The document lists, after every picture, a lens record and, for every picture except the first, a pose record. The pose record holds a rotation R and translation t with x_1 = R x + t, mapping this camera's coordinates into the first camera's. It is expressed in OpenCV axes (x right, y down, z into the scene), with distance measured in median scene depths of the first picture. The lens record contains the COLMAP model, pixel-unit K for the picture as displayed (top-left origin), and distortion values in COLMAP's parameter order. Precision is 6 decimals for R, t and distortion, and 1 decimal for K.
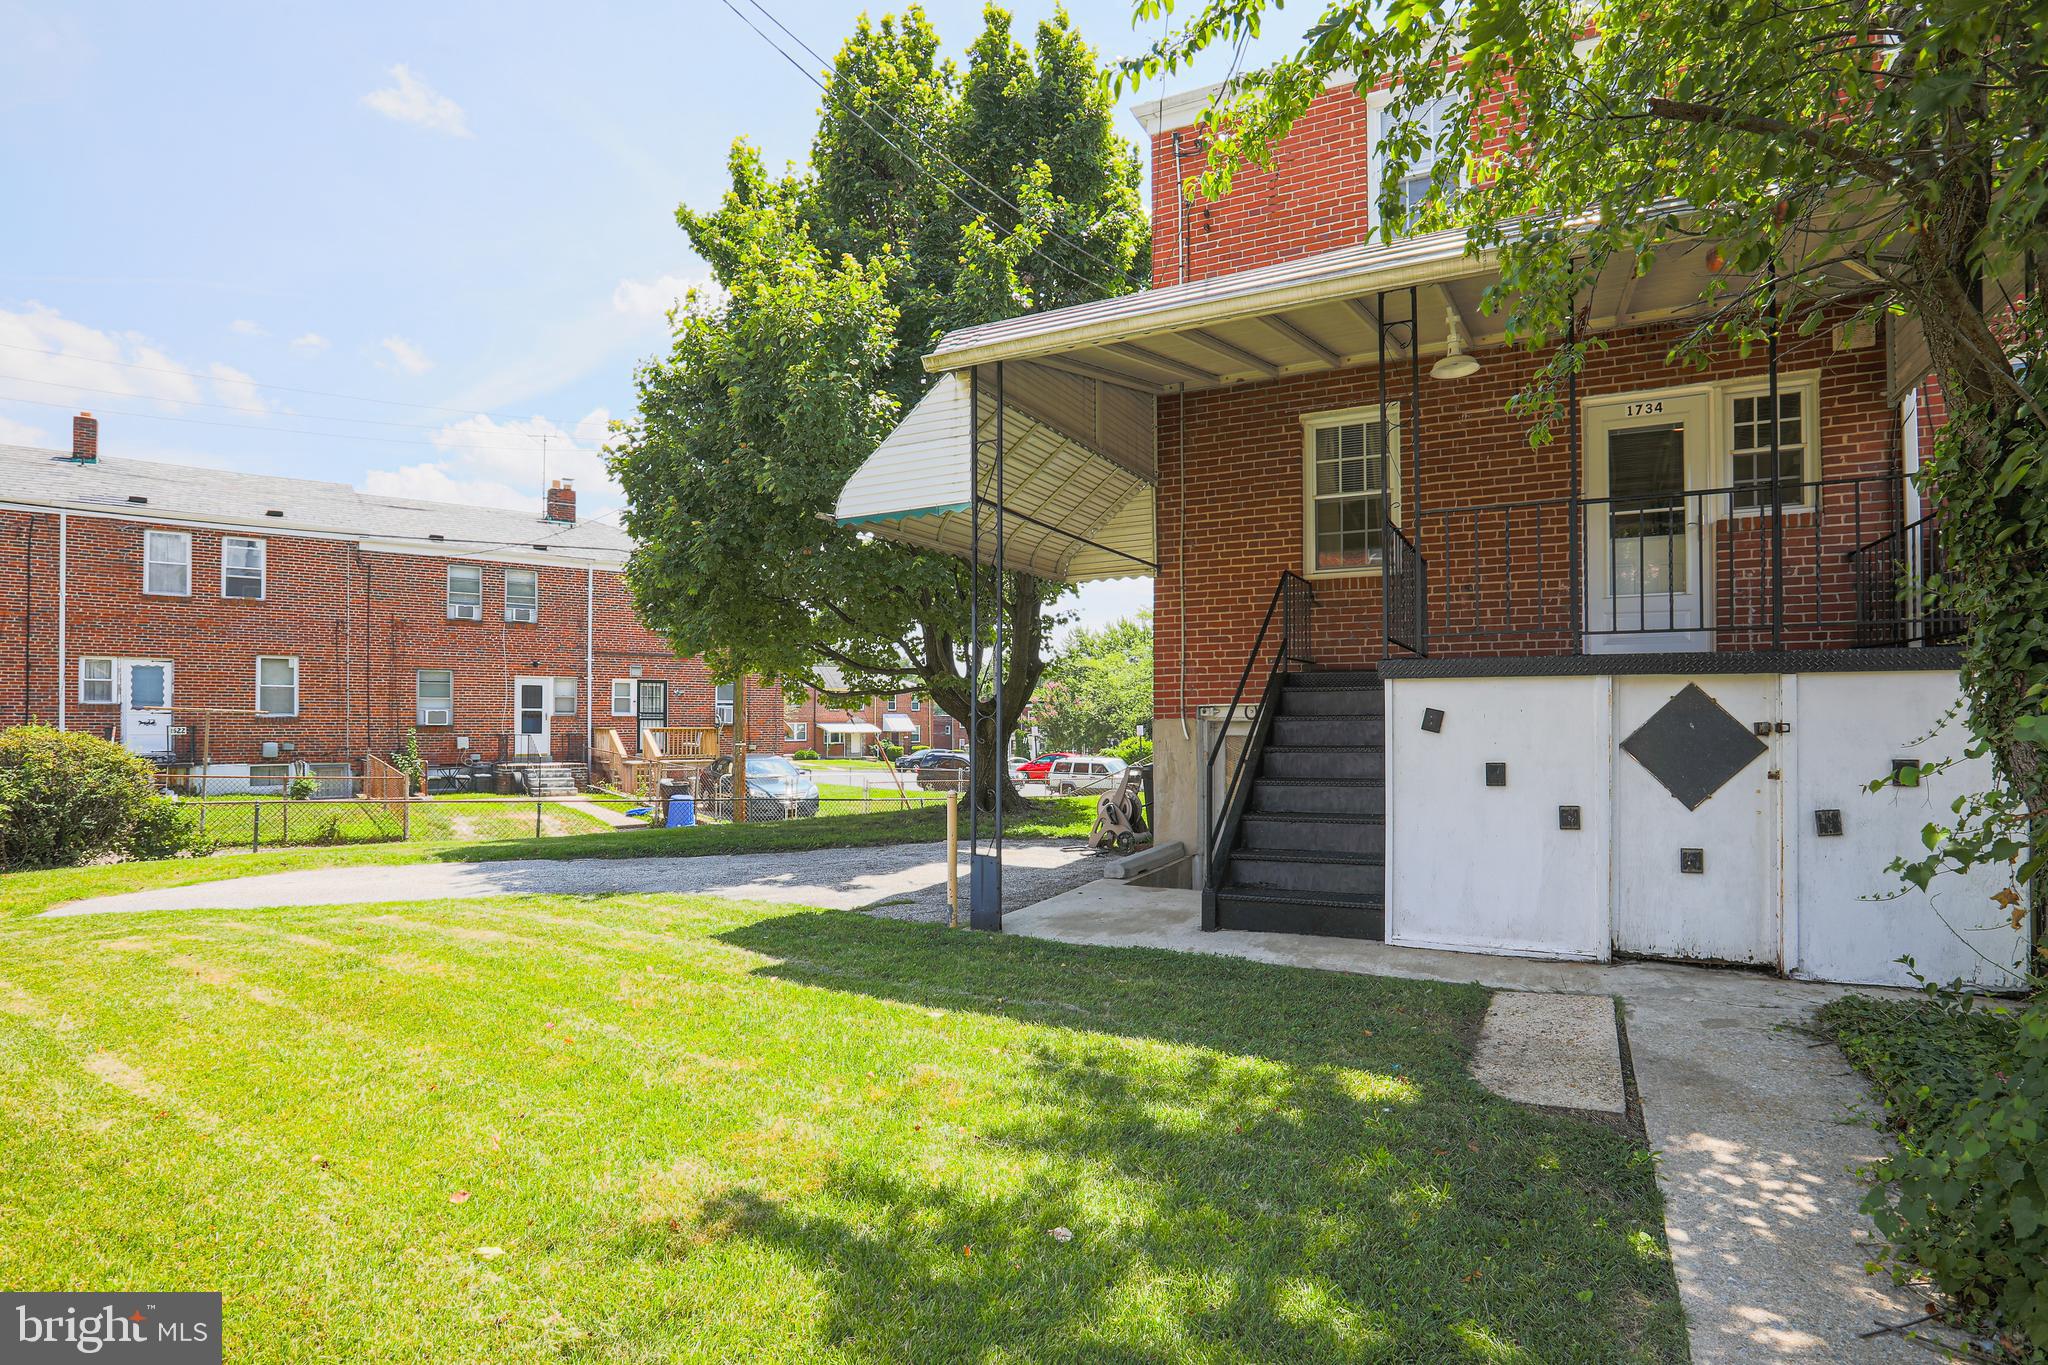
lens RADIAL K [[996.0, 0, 1072.2], [0, 996.0, 707.6], [0, 0, 1]] dist [-0.046637, 0.018963]
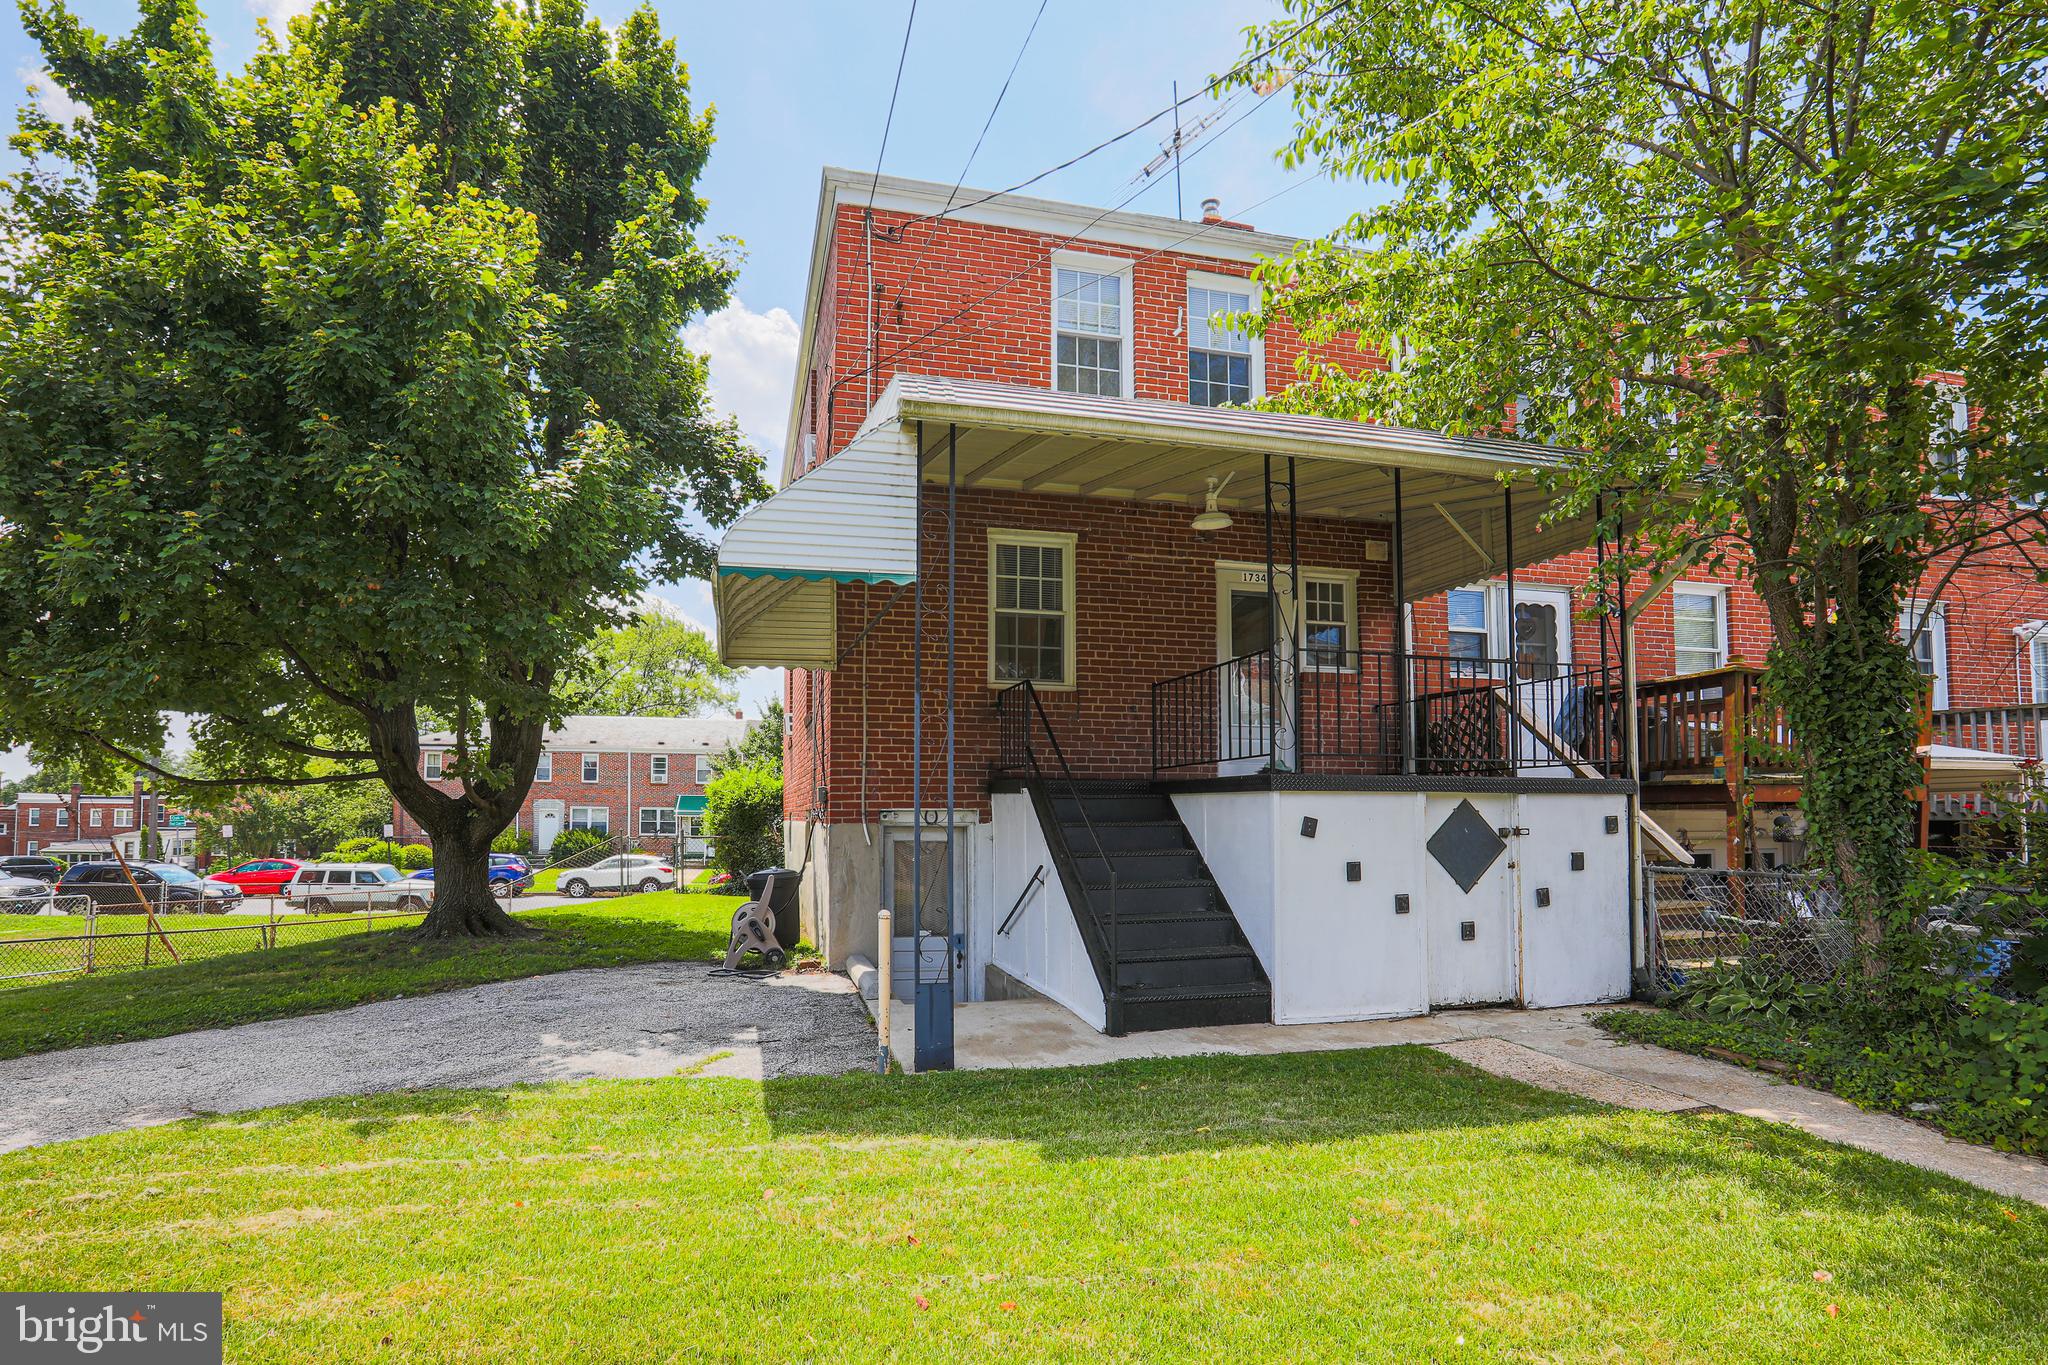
lens RADIAL K [[997.0, 0, 986.8], [0, 997.0, 782.5], [0, 0, 1]] dist [-0.055836, 0.023878]
pose [[0.773365, 0.026681, 0.633399, -0.466469], [-0.009701, 0.999495, -0.030258, -0.000102], [-0.633886, 0.017256, 0.773234, 0.231591]]
